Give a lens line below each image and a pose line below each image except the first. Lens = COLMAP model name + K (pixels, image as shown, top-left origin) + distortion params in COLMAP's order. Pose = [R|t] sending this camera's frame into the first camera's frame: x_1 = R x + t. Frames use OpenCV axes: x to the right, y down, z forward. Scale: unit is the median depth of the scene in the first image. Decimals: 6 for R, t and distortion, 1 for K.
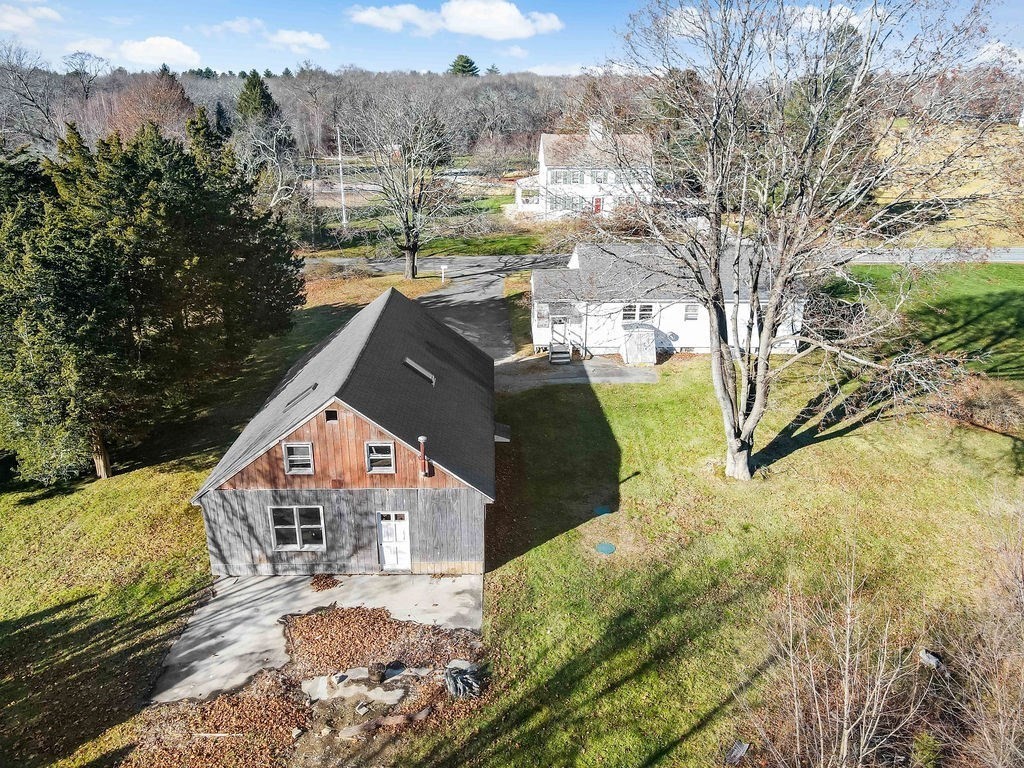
lens RADIAL K [[752.8, 0, 507.5], [0, 752.8, 388.1], [0, 0, 1]] dist [0.011106, 0.013962]
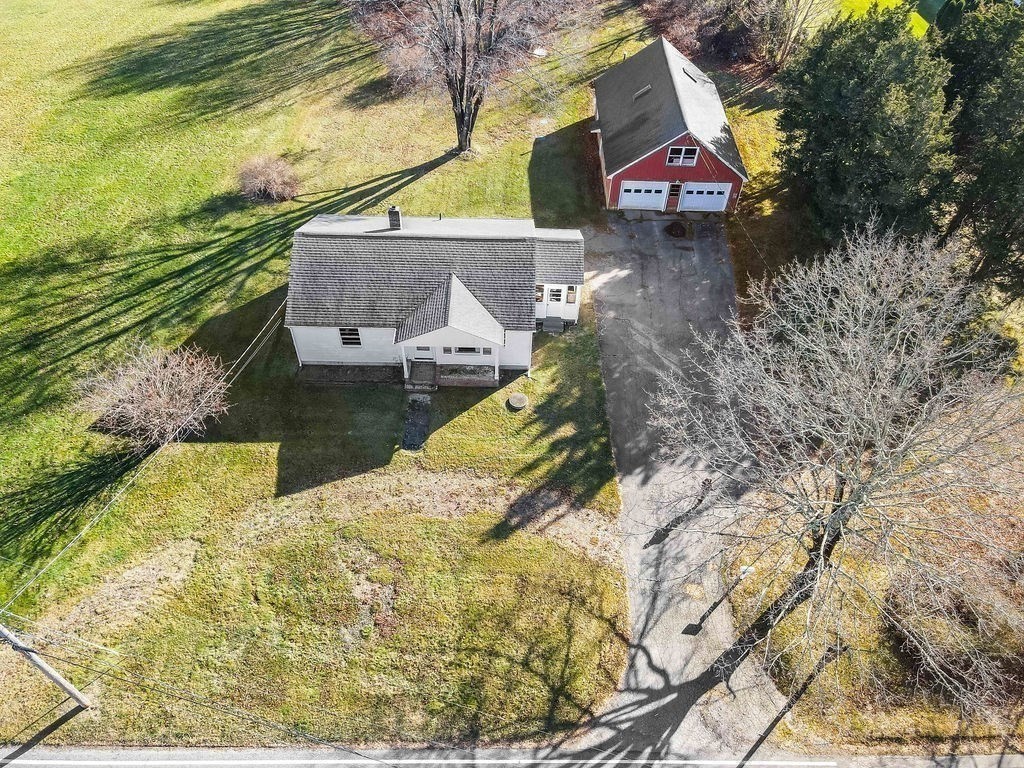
lens RADIAL K [[752.7, 0, 530.6], [0, 752.7, 382.8], [0, 0, 1]] dist [-0.015409, 0.004468]
pose [[-0.999420, -0.029989, -0.016145, 0.224369], [-0.026153, 0.372052, 0.927843, -1.846680], [-0.021818, 0.927727, -0.372620, 2.922045]]
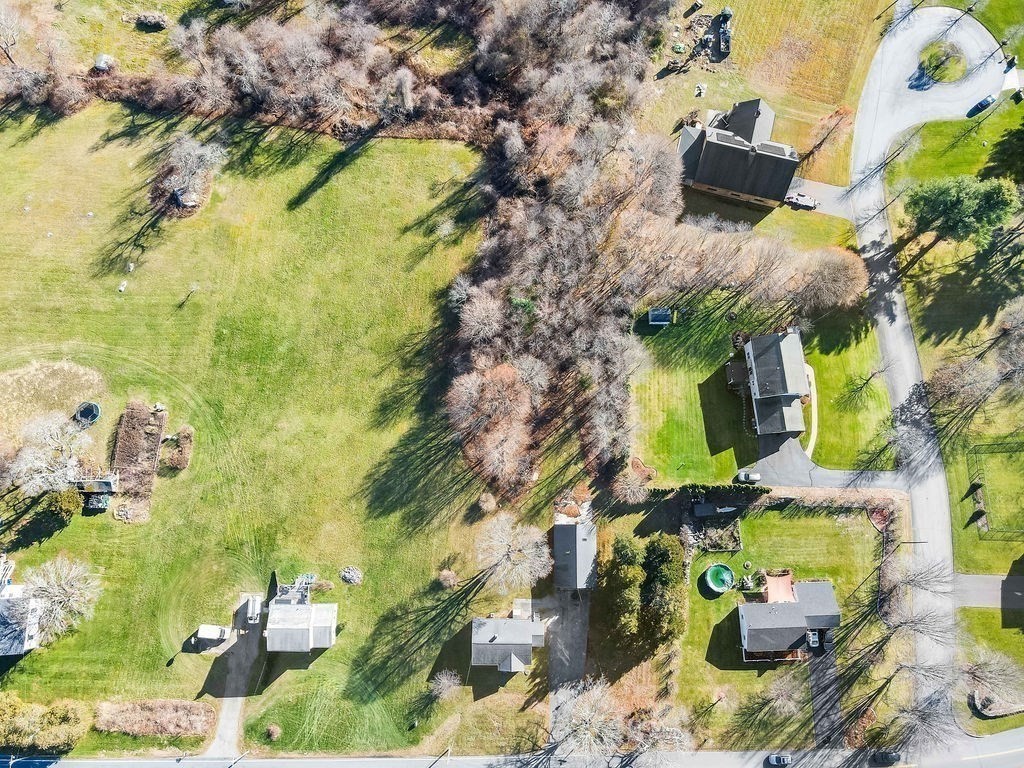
lens RADIAL K [[752.8, 0, 507.5], [0, 752.8, 388.1], [0, 0, 1]] dist [0.011106, 0.013962]
pose [[-0.999564, -0.026072, -0.013852, 0.571944], [-0.009742, -0.151613, 0.988392, -6.843178], [-0.027869, 0.988096, 0.151293, -1.372137]]
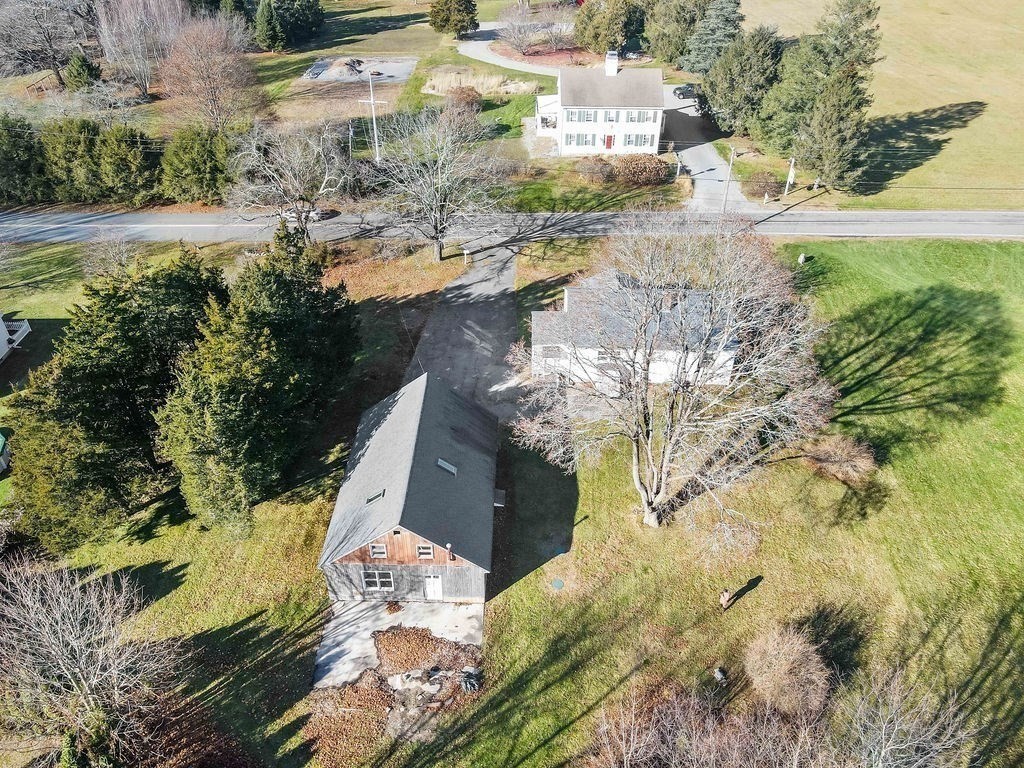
lens RADIAL K [[752.8, 0, 507.5], [0, 752.8, 388.1], [0, 0, 1]] dist [0.011106, 0.013962]
pose [[0.999185, 0.025269, -0.031470, 0.068200], [-0.015895, 0.963109, 0.268643, -0.741555], [0.037097, -0.267924, 0.962726, -0.571148]]
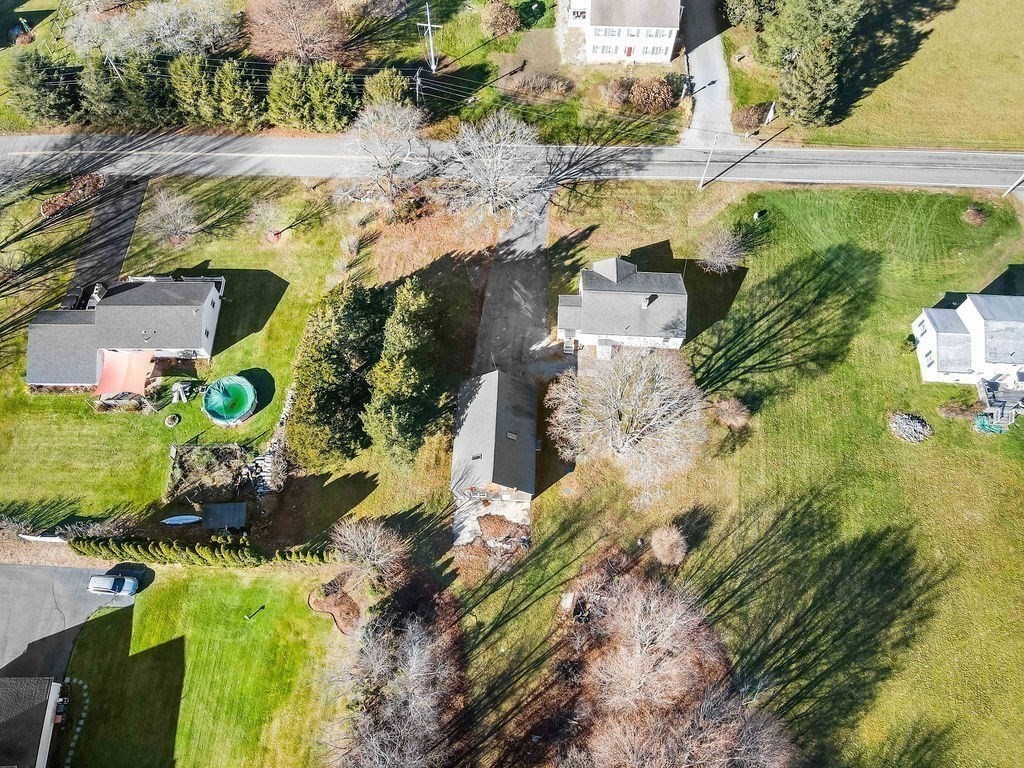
lens RADIAL K [[752.8, 0, 507.5], [0, 752.8, 388.1], [0, 0, 1]] dist [0.011106, 0.013962]
pose [[0.998178, 0.056316, -0.021684, -0.096471], [-0.026172, 0.727766, 0.685326, -2.708185], [0.054375, -0.683509, 0.727914, -1.281058]]
